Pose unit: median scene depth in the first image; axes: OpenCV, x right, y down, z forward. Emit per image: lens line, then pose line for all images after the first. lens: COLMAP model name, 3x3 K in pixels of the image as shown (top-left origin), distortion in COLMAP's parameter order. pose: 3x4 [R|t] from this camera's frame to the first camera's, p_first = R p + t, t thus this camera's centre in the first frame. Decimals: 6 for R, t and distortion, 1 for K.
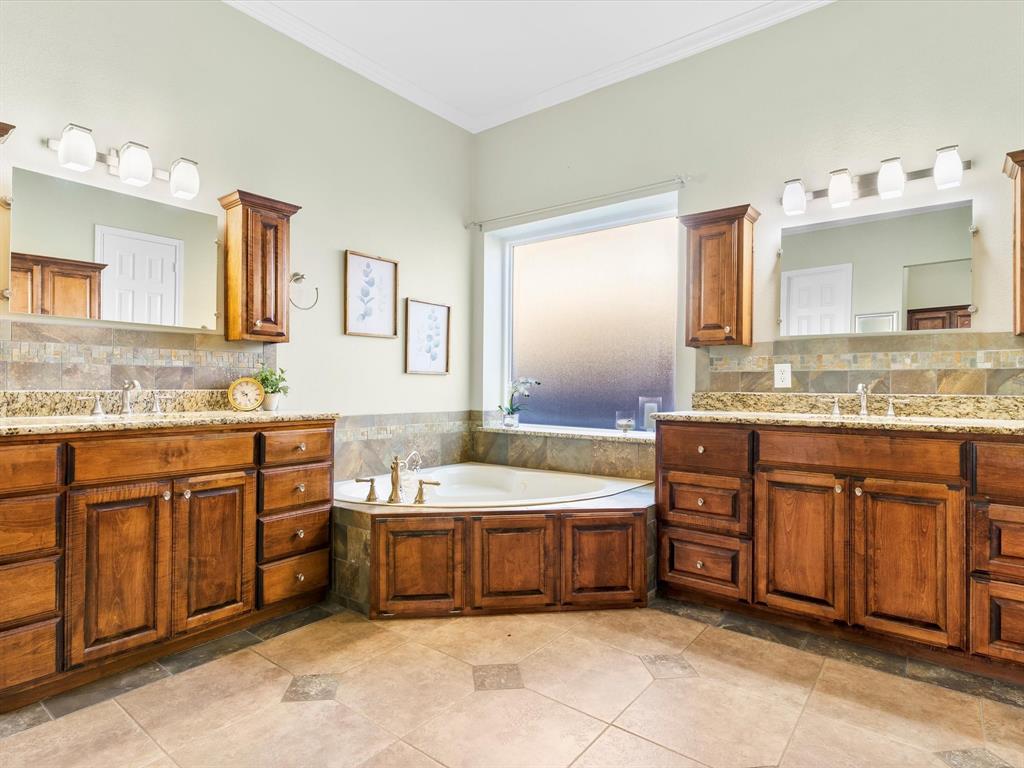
lens RADIAL K [[554.7, 0, 512.5], [0, 554.7, 386.2], [0, 0, 1]] dist [-0.000637, 0.002839]
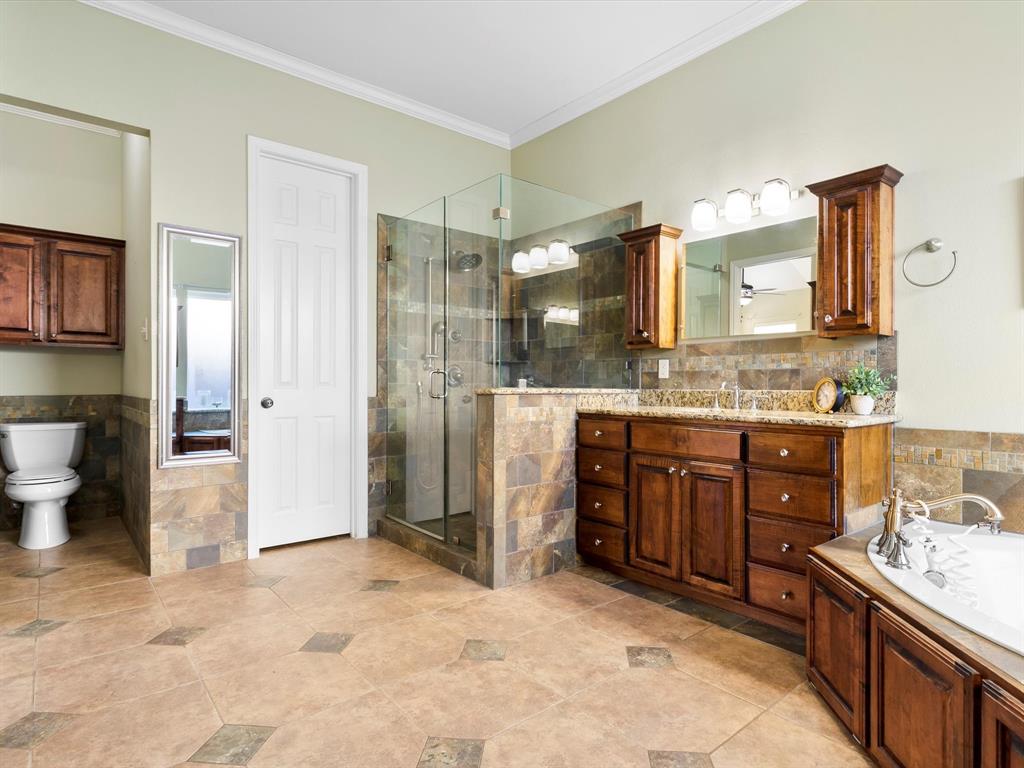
lens RADIAL K [[561.6, 0, 513.5], [0, 561.6, 386.0], [0, 0, 1]] dist [0.000925, 0.001064]
pose [[-0.217644, -0.002587, -0.976025, 0.614237], [-0.002302, 0.999995, -0.002137, 0.001712], [0.976025, 0.001782, -0.217649, 0.751382]]
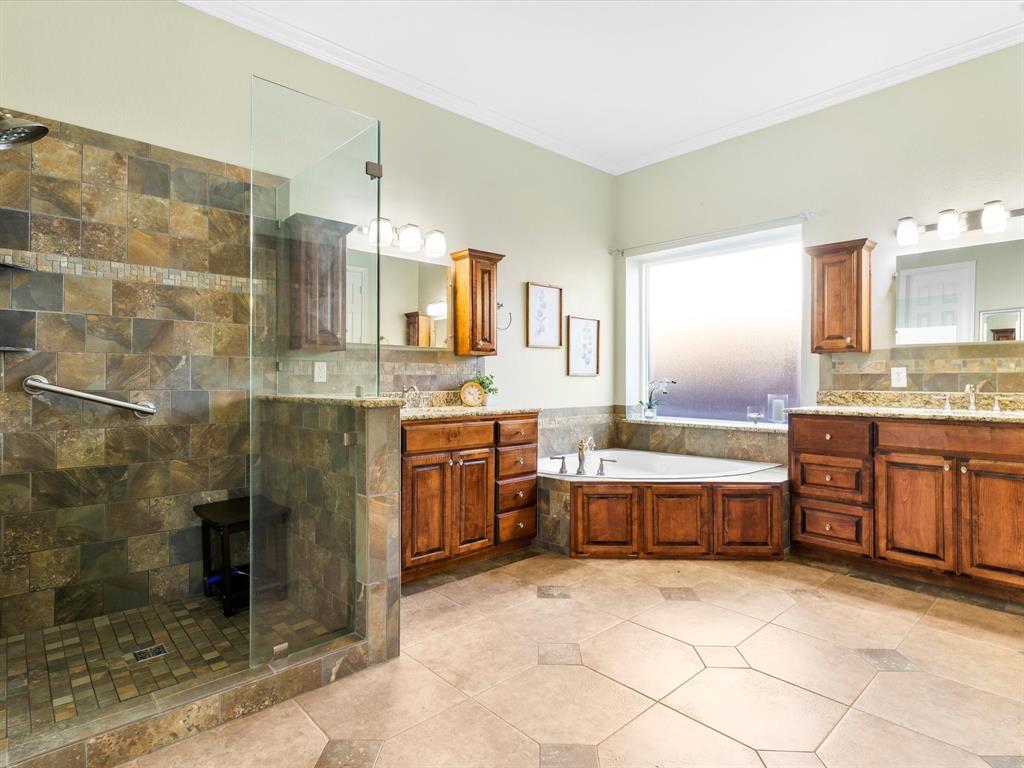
lens RADIAL K [[554.6, 0, 512.0], [0, 554.6, 375.4], [0, 0, 1]] dist [0.004002, 0.000985]
pose [[0.986726, -0.008841, -0.162154, -0.170638], [0.007744, 0.999943, -0.007400, -0.023419], [0.162210, 0.006046, 0.986738, -0.381760]]
